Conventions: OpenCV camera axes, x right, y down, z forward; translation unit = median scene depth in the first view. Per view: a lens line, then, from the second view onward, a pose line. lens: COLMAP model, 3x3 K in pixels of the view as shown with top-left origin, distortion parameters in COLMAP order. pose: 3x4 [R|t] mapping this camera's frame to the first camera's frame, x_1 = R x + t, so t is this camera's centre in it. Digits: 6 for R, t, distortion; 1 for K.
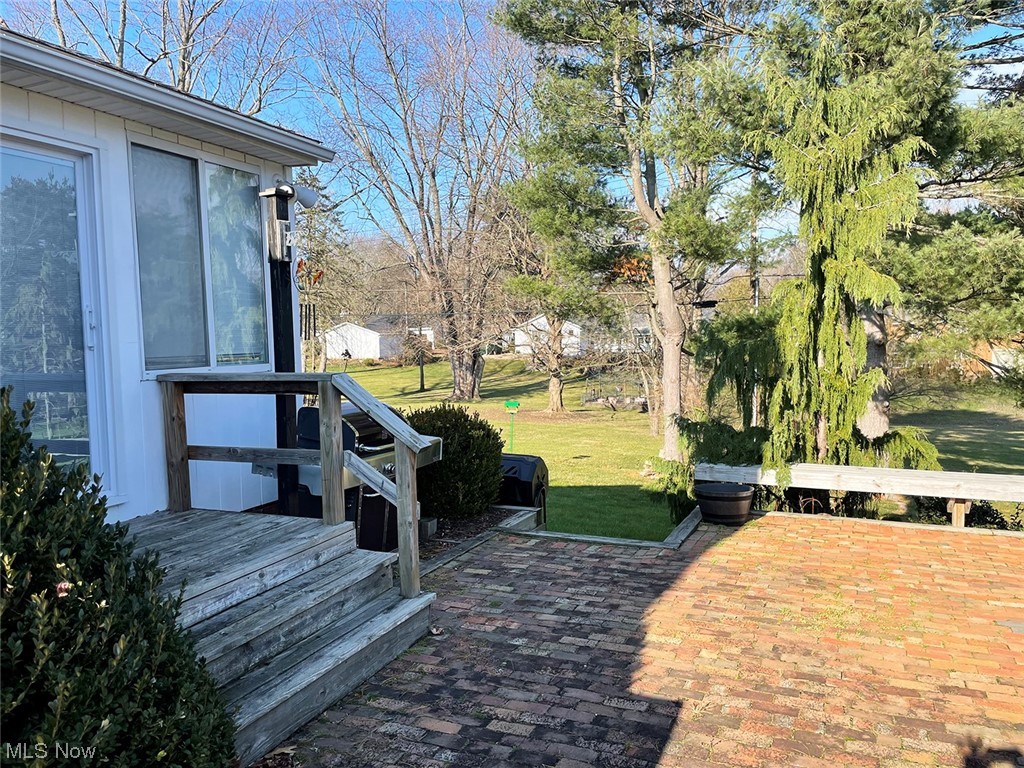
lens RADIAL K [[776.8, 0, 512.0], [0, 776.8, 384.0], [0, 0, 1]] dist [0.048278, 0.000306]
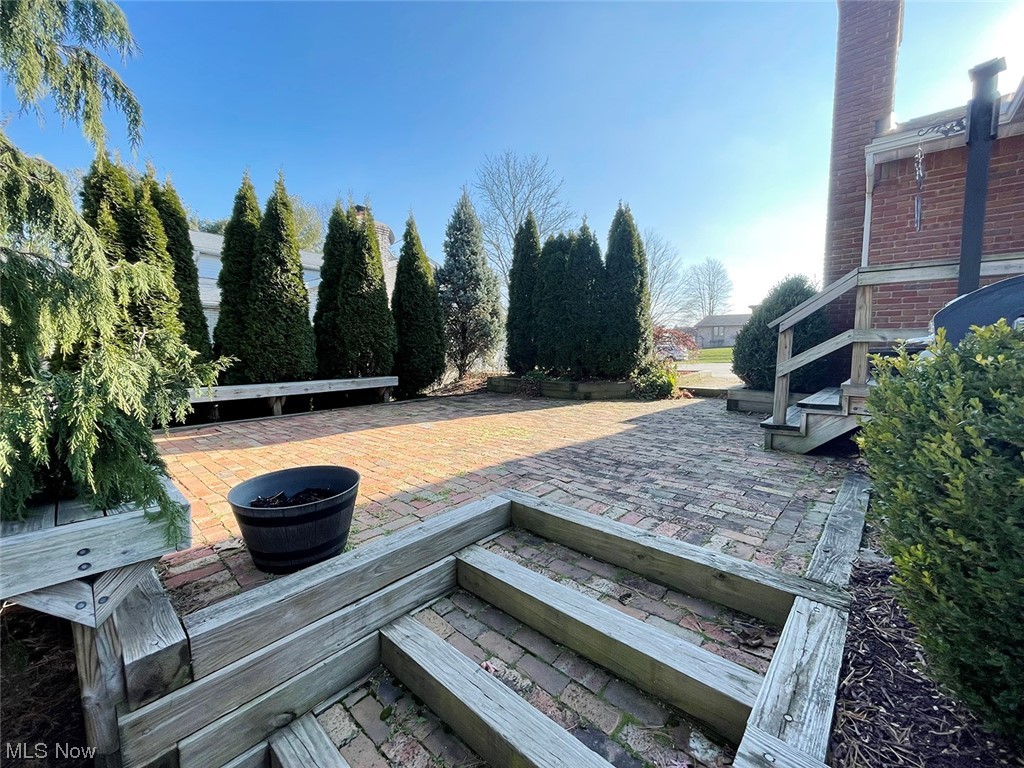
lens RADIAL K [[411.7, 0, 512.0], [0, 411.7, 384.0], [0, 0, 1]] dist [-0.000049, -0.000001]
pose [[-0.946117, -0.009513, 0.323686, 0.081123], [0.034329, 0.990989, 0.129467, 0.055215], [-0.322001, 0.133603, -0.937265, 1.506116]]
